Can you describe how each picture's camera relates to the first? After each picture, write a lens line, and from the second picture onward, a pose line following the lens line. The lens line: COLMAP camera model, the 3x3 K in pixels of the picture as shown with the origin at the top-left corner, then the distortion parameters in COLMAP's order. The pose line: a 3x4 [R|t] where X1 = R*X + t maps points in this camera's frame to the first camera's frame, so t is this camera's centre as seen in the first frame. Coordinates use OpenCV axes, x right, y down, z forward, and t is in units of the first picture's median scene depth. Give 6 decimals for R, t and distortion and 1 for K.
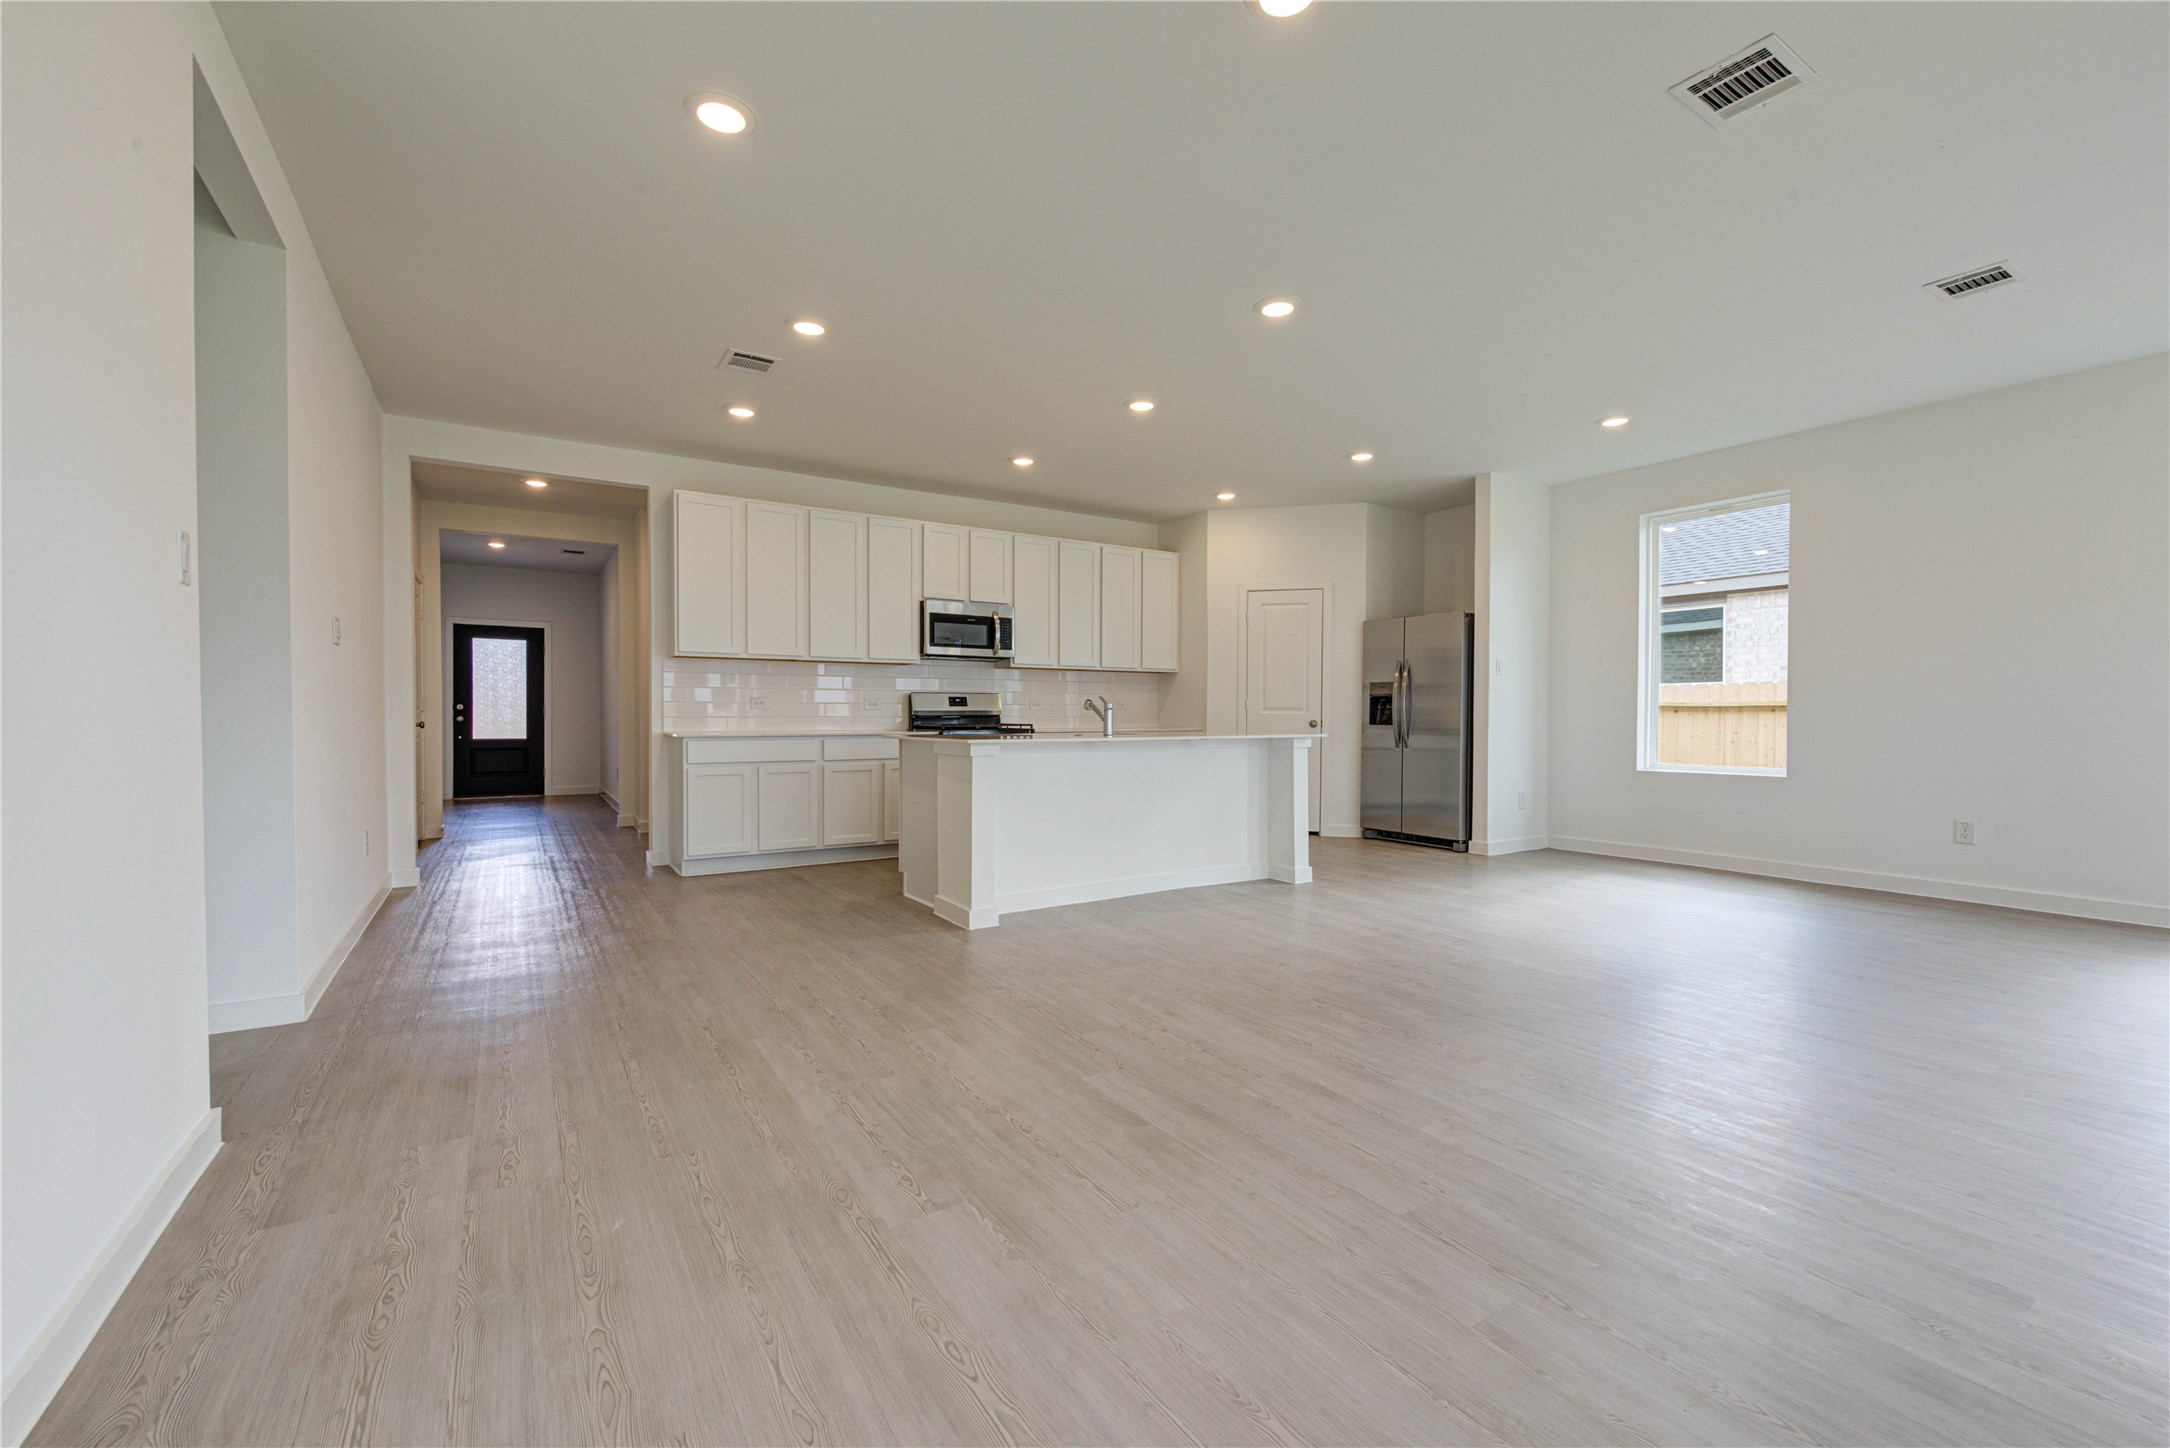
lens RADIAL K [[890.6, 0, 1085.0], [0, 890.6, 724.0], [0, 0, 1]] dist [-0.001210, -0.000105]
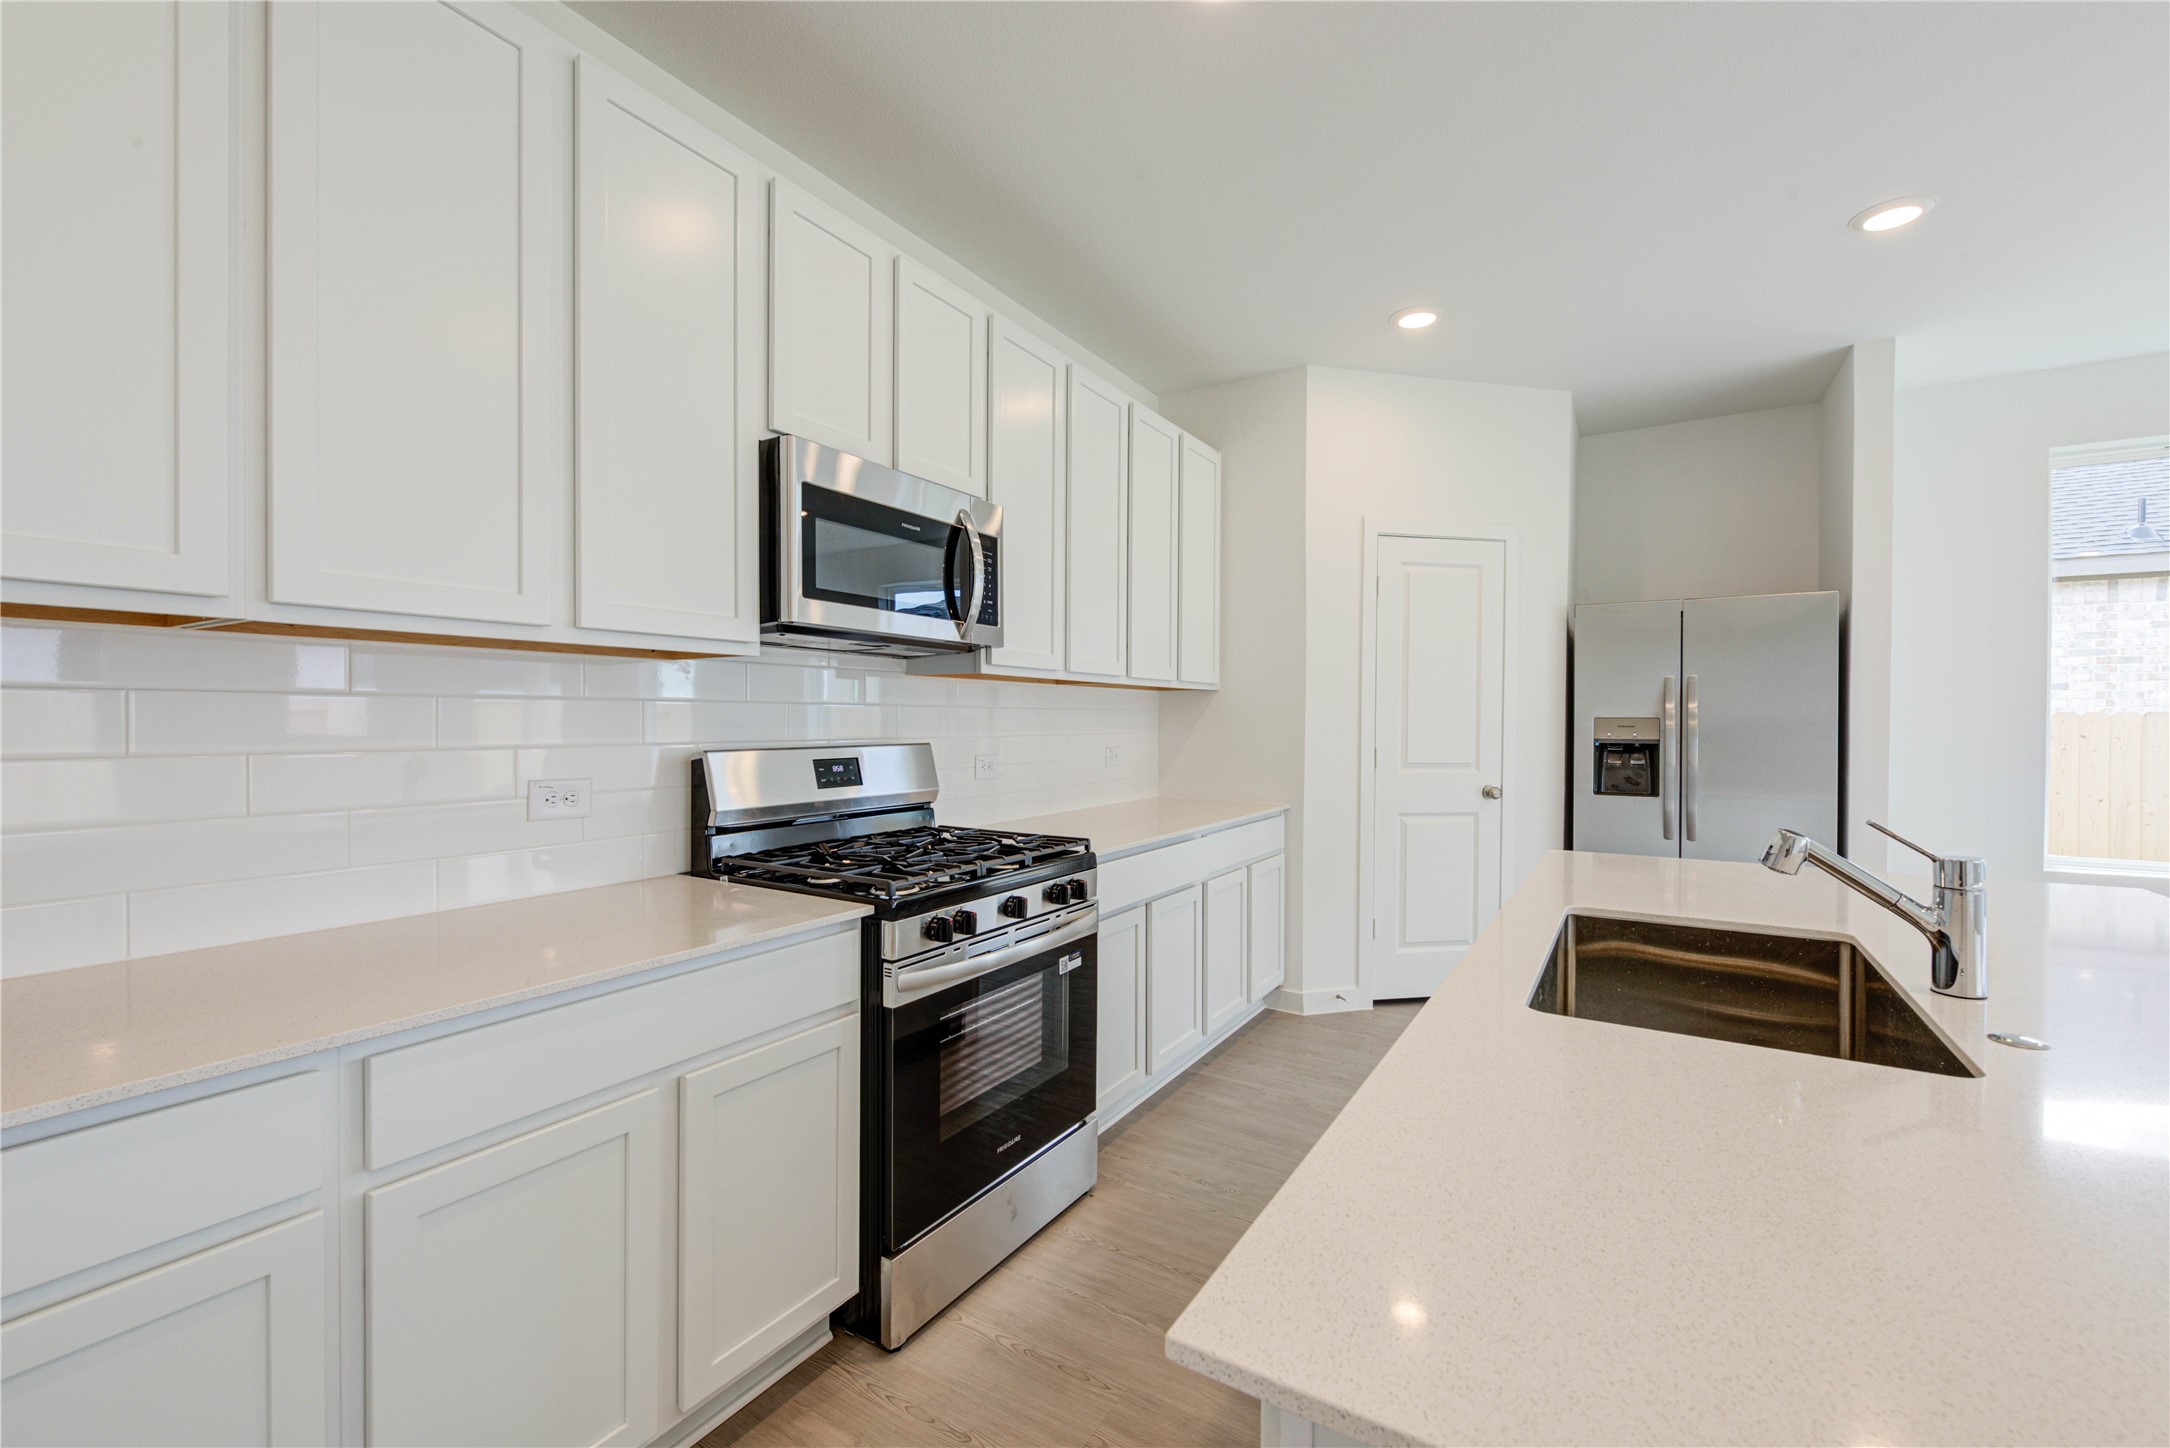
lens RADIAL K [[890.6, 0, 1085.0], [0, 890.6, 724.0], [0, 0, 1]] dist [-0.001210, -0.000105]
pose [[0.904531, -0.001439, 0.426406, -0.204215], [0.003032, 0.999991, -0.003057, -0.042673], [-0.426397, 0.004058, 0.904527, 0.662567]]
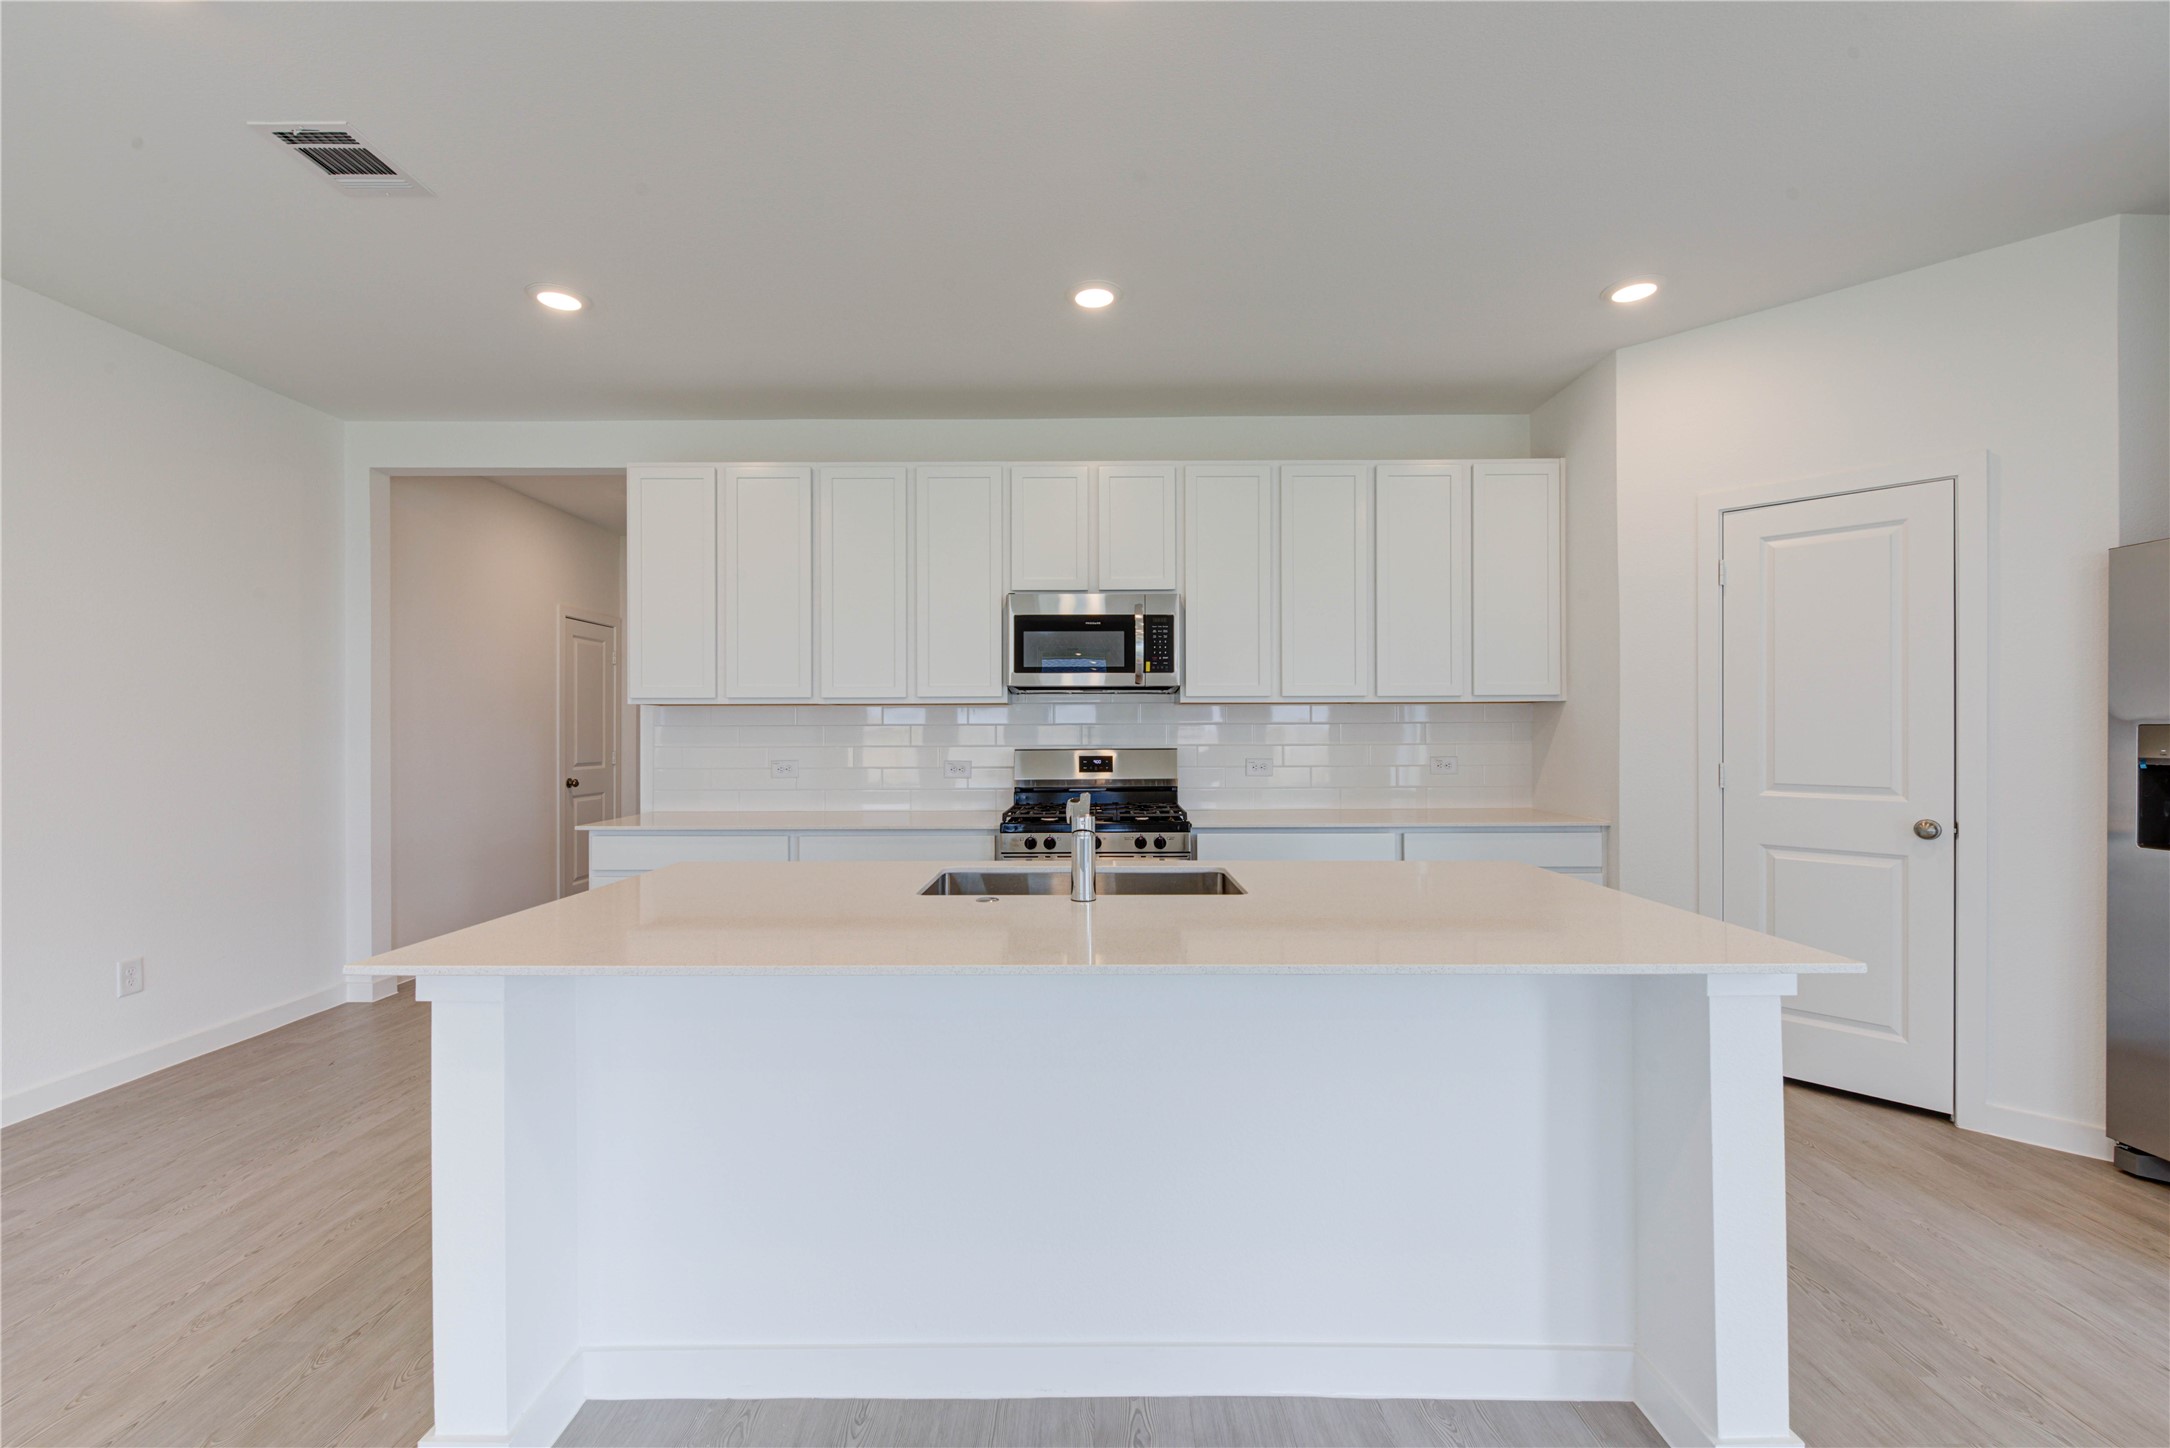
lens RADIAL K [[890.6, 0, 1085.0], [0, 890.6, 724.0], [0, 0, 1]] dist [-0.001210, -0.000105]
pose [[0.838970, -0.009559, -0.544093, 0.172332], [-0.000514, 0.999831, -0.018357, -0.041095], [0.544177, 0.015681, 0.838824, 0.509920]]
